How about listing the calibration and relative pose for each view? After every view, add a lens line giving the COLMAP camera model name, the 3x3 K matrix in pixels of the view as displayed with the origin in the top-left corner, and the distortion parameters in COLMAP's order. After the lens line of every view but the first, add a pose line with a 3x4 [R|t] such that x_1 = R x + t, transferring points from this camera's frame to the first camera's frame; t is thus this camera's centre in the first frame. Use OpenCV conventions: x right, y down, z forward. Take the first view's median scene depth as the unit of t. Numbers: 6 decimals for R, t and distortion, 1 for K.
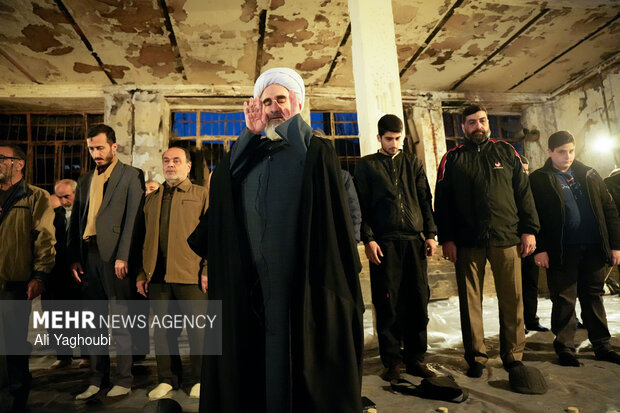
lens RADIAL K [[424.0, 0, 312.2], [0, 424.0, 207.2], [0, 0, 1]] dist [-0.144157, 0.113446]
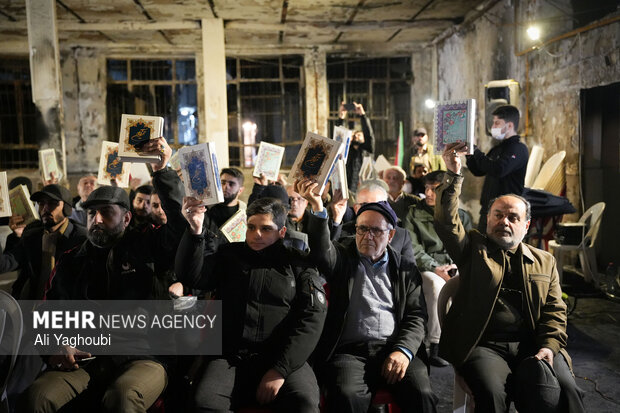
lens RADIAL K [[740.9, 0, 310.0], [0, 740.9, 206.5], [0, 0, 1]] dist [0.153167, 0.009395]
pose [[0.995043, 0.038414, -0.091724, 0.519206], [-0.017492, 0.975607, 0.218827, -0.315796], [0.097893, -0.216137, 0.971443, -1.301602]]
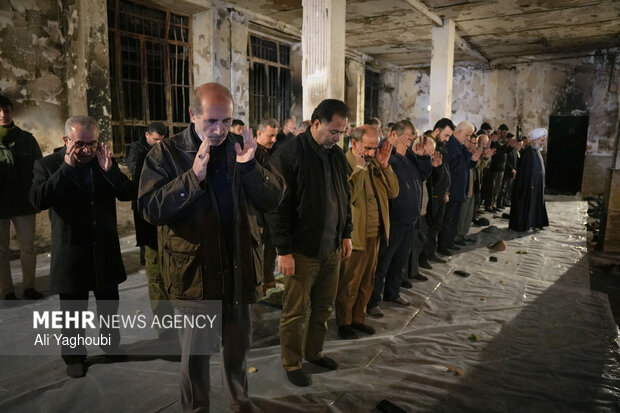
lens RADIAL K [[435.5, 0, 306.1], [0, 435.5, 206.7], [0, 0, 1]] dist [-0.144159, 0.120663]
pose [[0.681875, -0.056253, 0.729302, -1.104406], [-0.145913, 0.966539, 0.210976, -0.038503], [-0.716767, -0.250274, 0.650851, -0.013942]]
